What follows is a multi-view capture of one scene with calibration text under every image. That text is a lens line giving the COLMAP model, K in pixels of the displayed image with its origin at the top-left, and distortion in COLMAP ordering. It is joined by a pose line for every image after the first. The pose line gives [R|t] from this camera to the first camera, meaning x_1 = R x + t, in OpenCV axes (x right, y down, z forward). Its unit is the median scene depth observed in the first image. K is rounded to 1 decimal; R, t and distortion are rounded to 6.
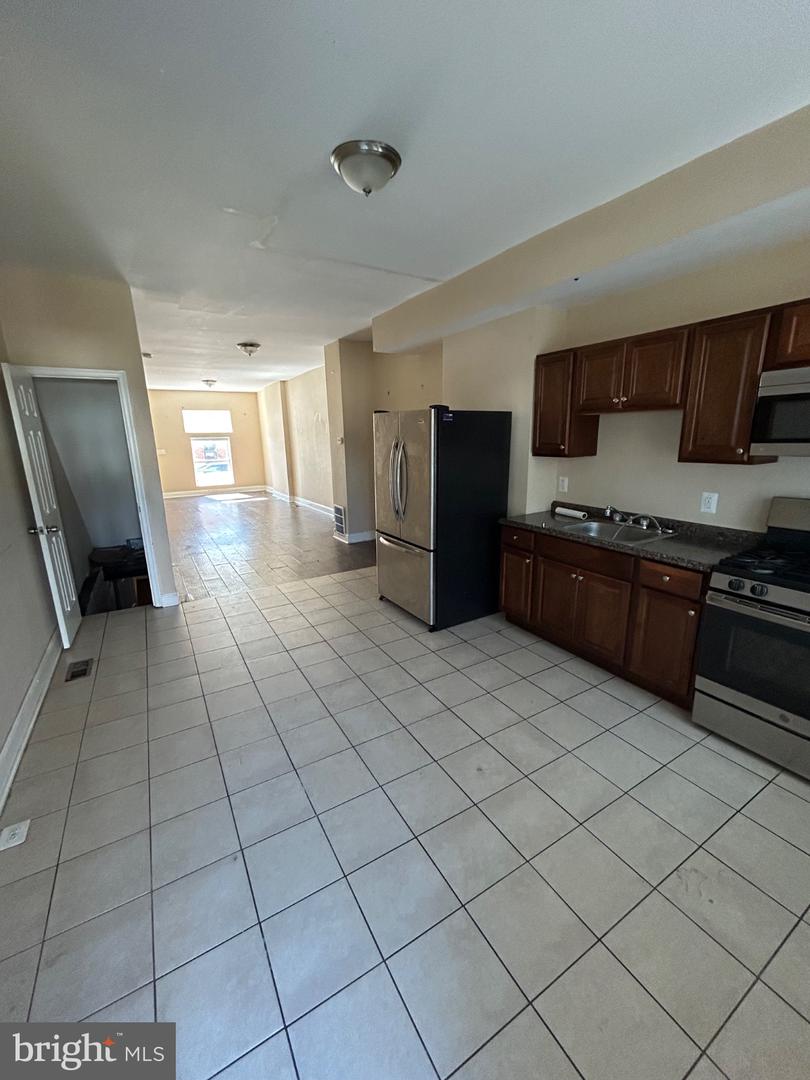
lens RADIAL K [[437.8, 0, 407.4], [0, 437.8, 538.0], [0, 0, 1]] dist [-0.001738, -0.000101]
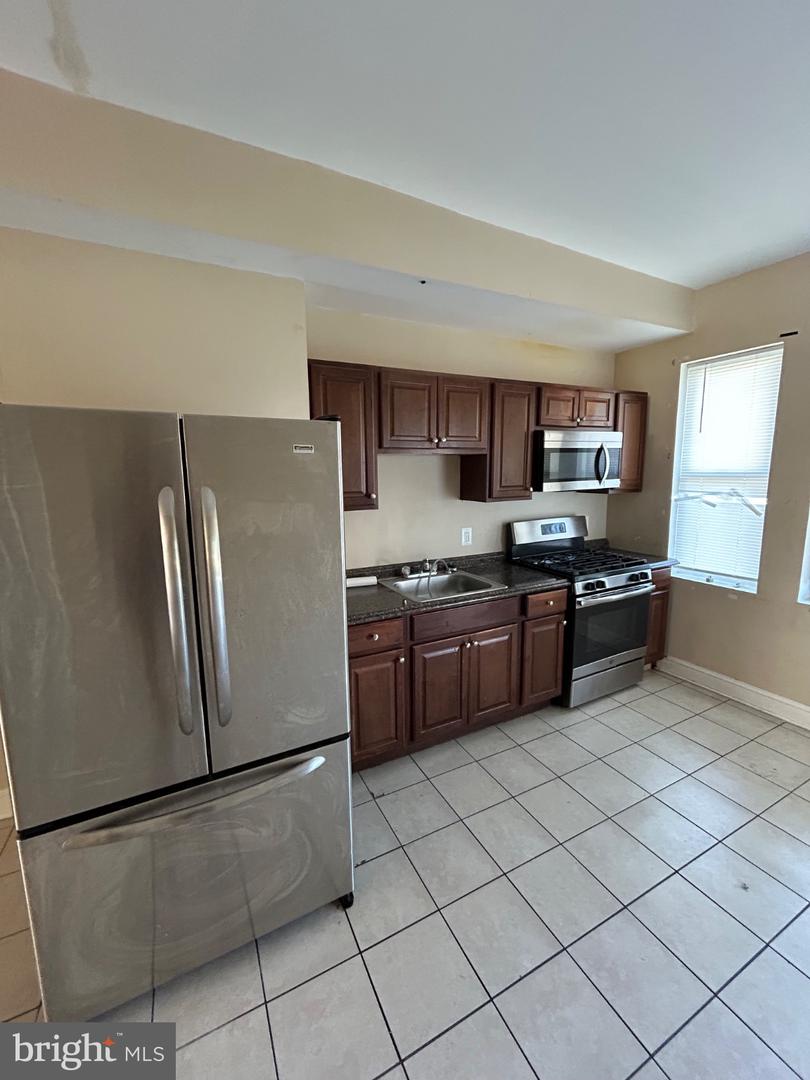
lens RADIAL K [[437.8, 0, 405.6], [0, 437.8, 536.6], [0, 0, 1]] dist [-0.001738, -0.000101]
pose [[0.067740, -0.135734, 0.988427, -0.448917], [0.244160, 0.962834, 0.115486, -0.254368], [-0.967366, 0.233511, 0.098363, 1.066141]]
